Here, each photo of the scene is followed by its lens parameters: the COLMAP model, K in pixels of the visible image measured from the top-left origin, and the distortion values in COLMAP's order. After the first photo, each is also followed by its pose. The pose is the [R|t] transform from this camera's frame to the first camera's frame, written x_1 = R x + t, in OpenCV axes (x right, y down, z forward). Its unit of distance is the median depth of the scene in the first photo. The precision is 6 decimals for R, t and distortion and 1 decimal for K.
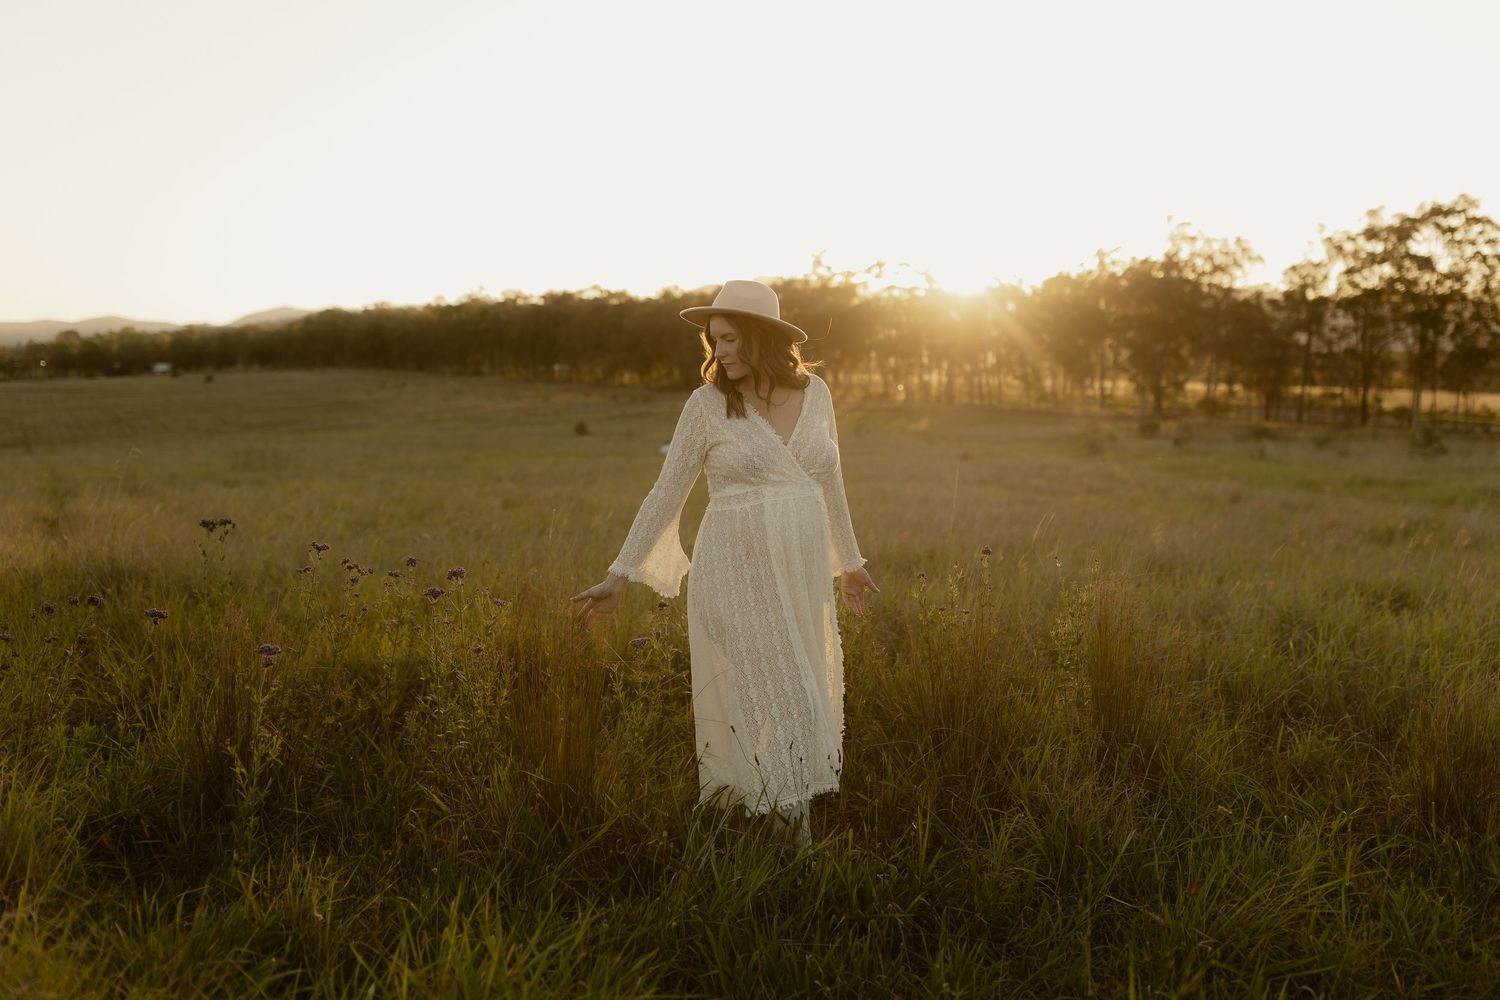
lens RADIAL K [[1575.3, 0, 782.3], [0, 1575.3, 510.1], [0, 0, 1]] dist [0.015165, 0.000000]
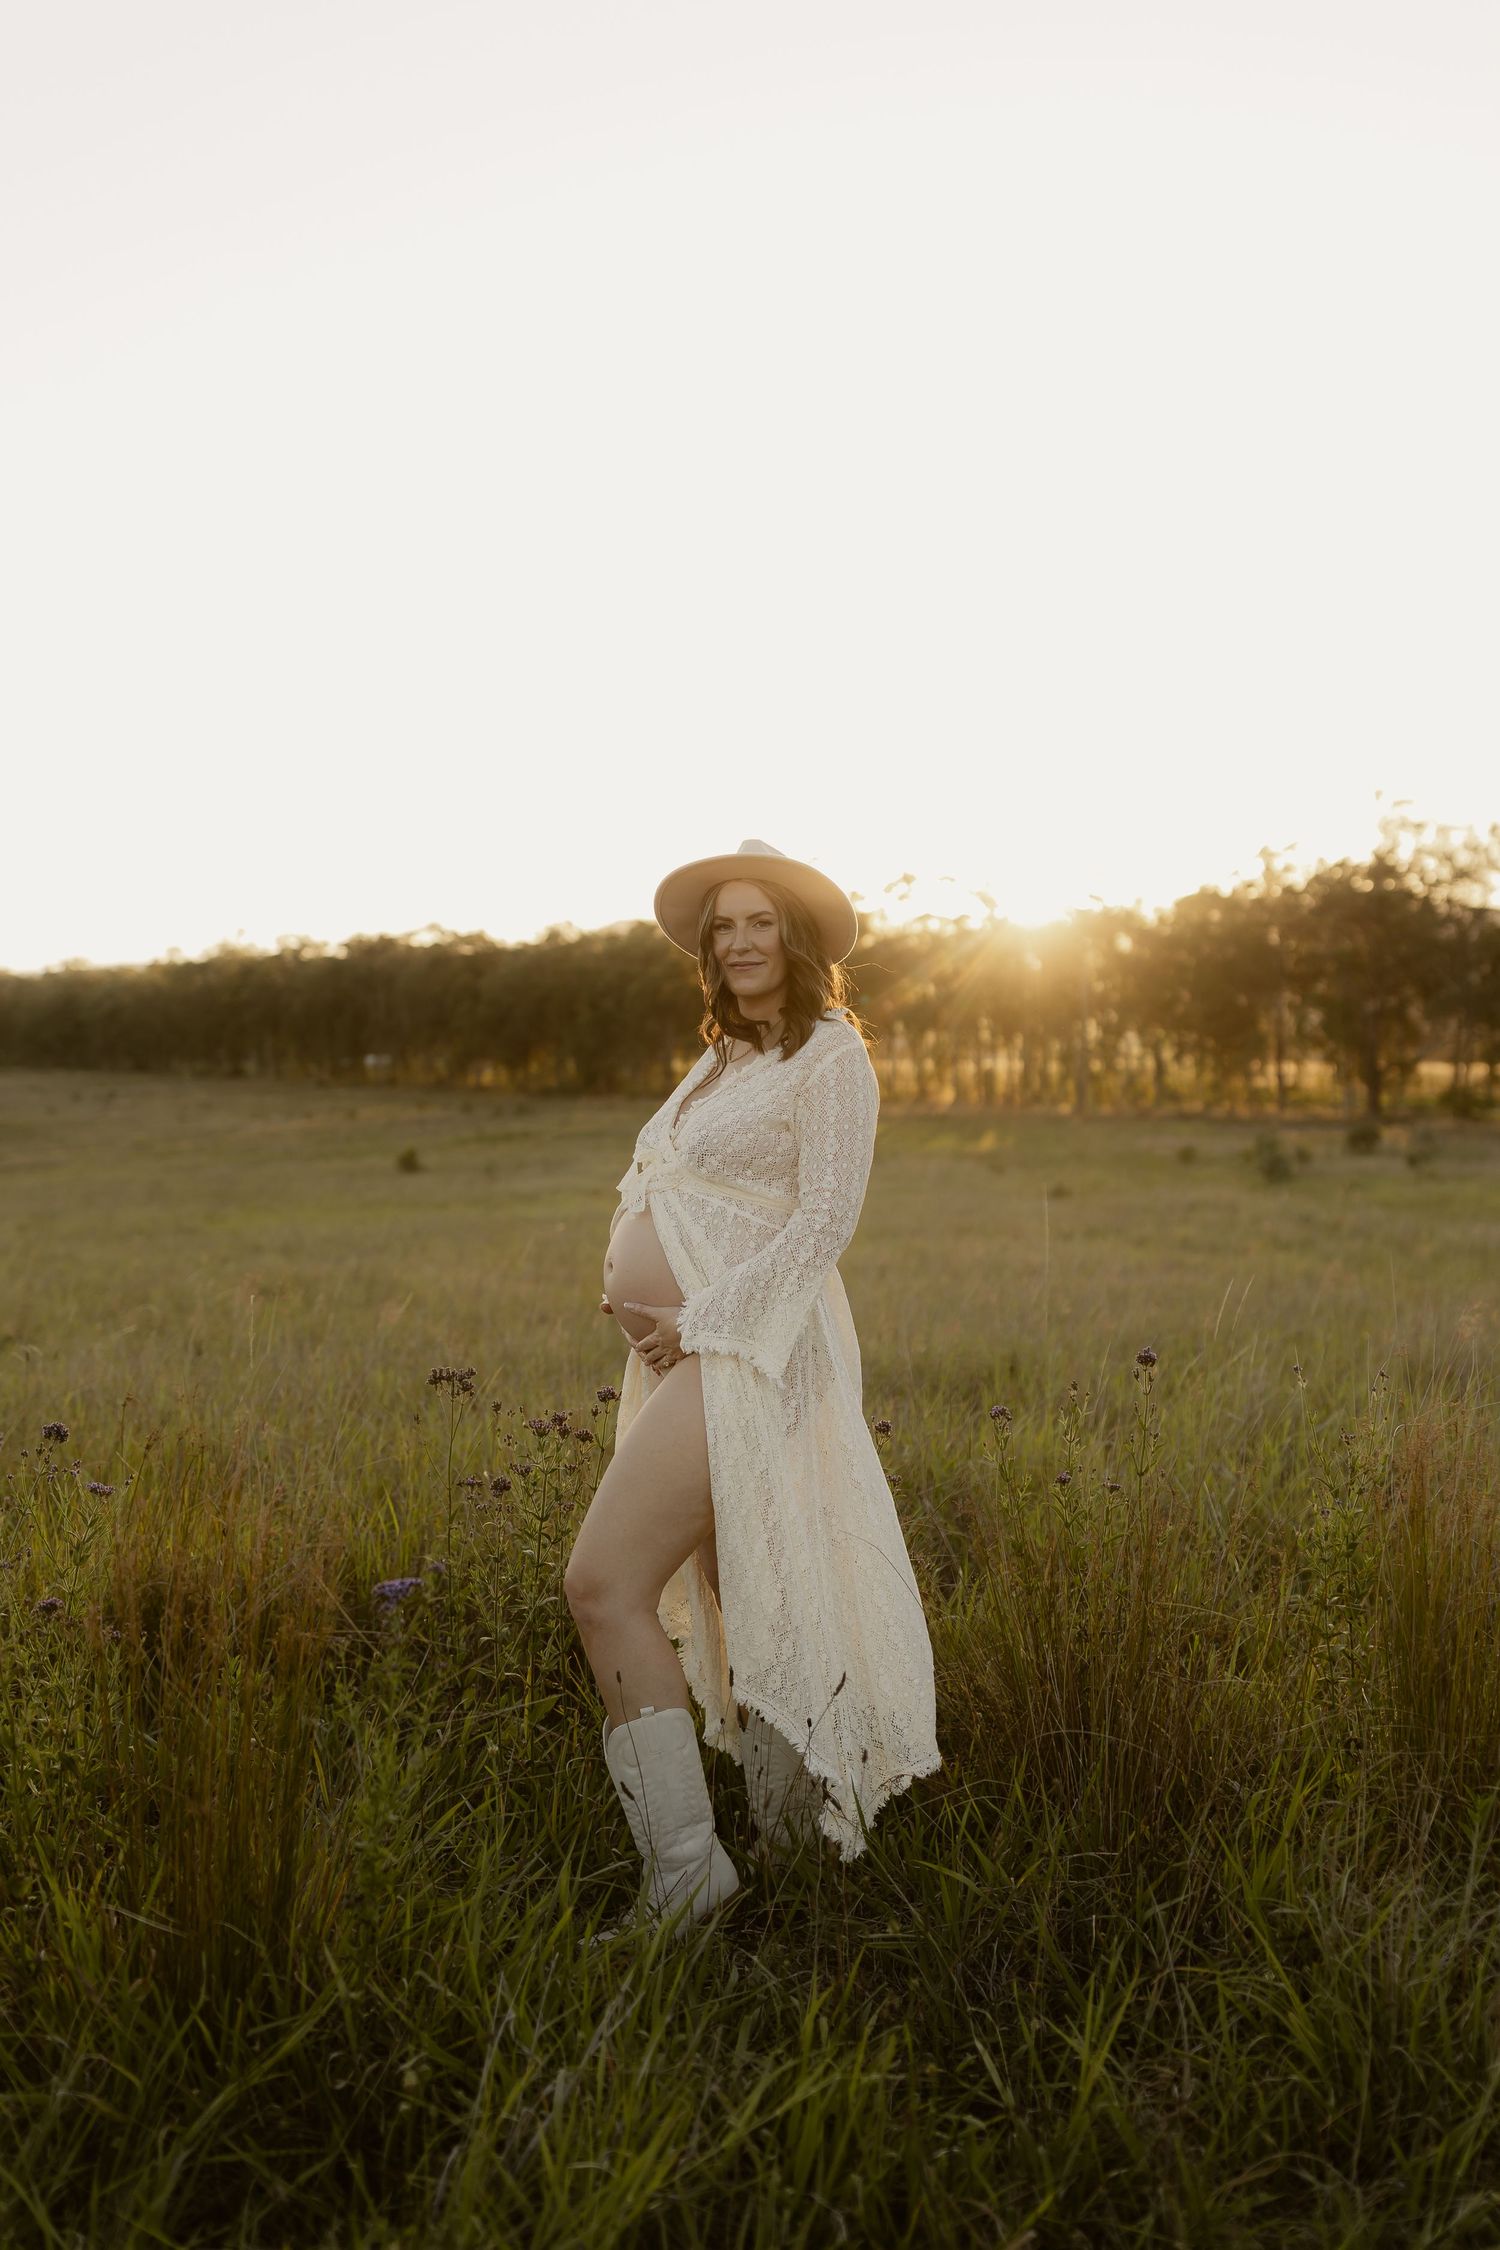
lens RADIAL K [[2172.0, 0, 825.2], [0, 2172.0, 1092.2], [0, 0, 1]] dist [0.001492, 0.000000]
pose [[0.999514, -0.022502, 0.021589, 0.011399], [0.024425, 0.995327, -0.093419, 0.002421], [-0.019386, 0.093901, 0.995393, 0.179590]]
